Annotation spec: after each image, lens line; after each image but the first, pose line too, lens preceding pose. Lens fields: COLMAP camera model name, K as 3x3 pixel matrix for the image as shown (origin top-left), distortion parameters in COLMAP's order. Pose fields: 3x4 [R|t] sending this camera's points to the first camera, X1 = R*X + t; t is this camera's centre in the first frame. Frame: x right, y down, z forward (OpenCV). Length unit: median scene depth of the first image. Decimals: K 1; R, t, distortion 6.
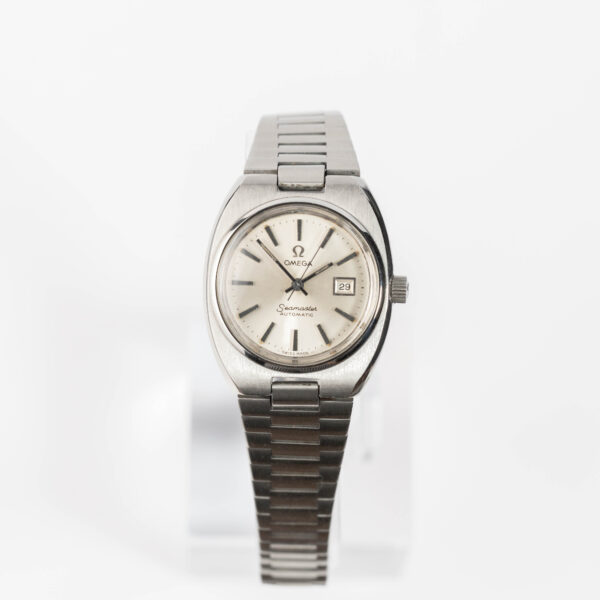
lens RADIAL K [[3346.4, 0, 300.2], [0, 3346.4, 300.3], [0, 0, 1]] dist [0.098275, 0.000000]
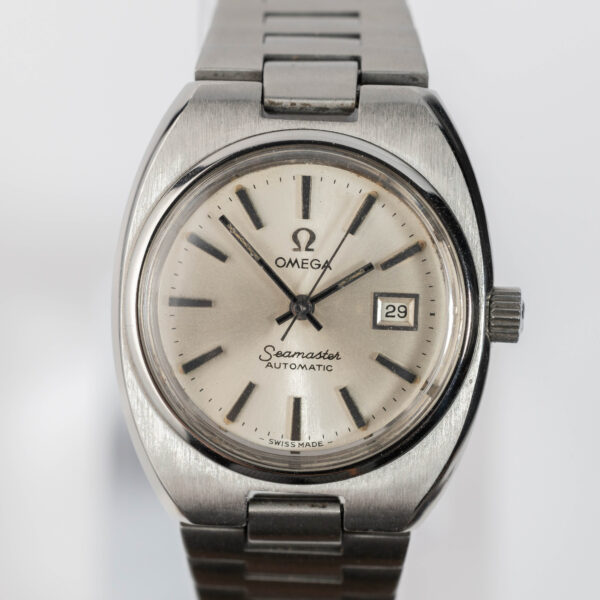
lens RADIAL K [[3346.4, 0, 300.1], [0, 3346.4, 298.6], [0, 0, 1]] dist [0.098275, 0.000000]
pose [[0.999941, 0.008015, 0.007387, -0.004642], [-0.008595, 0.996584, 0.082141, -0.046456], [-0.006703, -0.082199, 0.996593, 0.503877]]
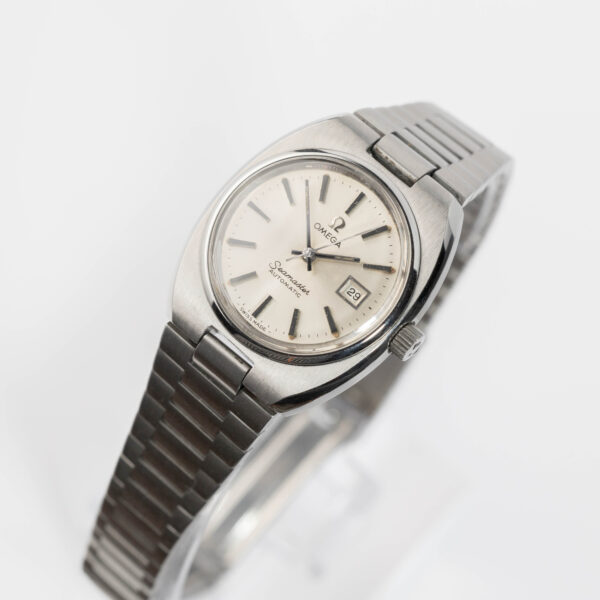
lens RADIAL K [[3346.4, 0, 299.5], [0, 3346.4, 299.9], [0, 0, 1]] dist [0.098275, 0.000000]
pose [[0.760943, 0.615665, -0.204749, 0.165725], [-0.636174, 0.769986, -0.049032, 0.043812], [0.127467, 0.167567, 0.977586, 0.225170]]
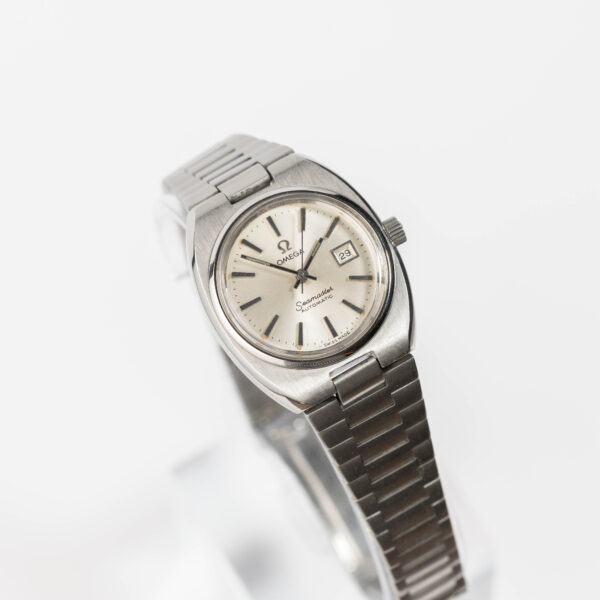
lens RADIAL K [[3346.4, 0, 299.8], [0, 3346.4, 299.8], [0, 0, 1]] dist [0.098275, 0.000000]
pose [[0.853206, -0.490612, 0.177029, -0.170987], [0.513964, 0.848615, -0.125276, 0.118553], [-0.088768, 0.197873, 0.976200, 0.079251]]
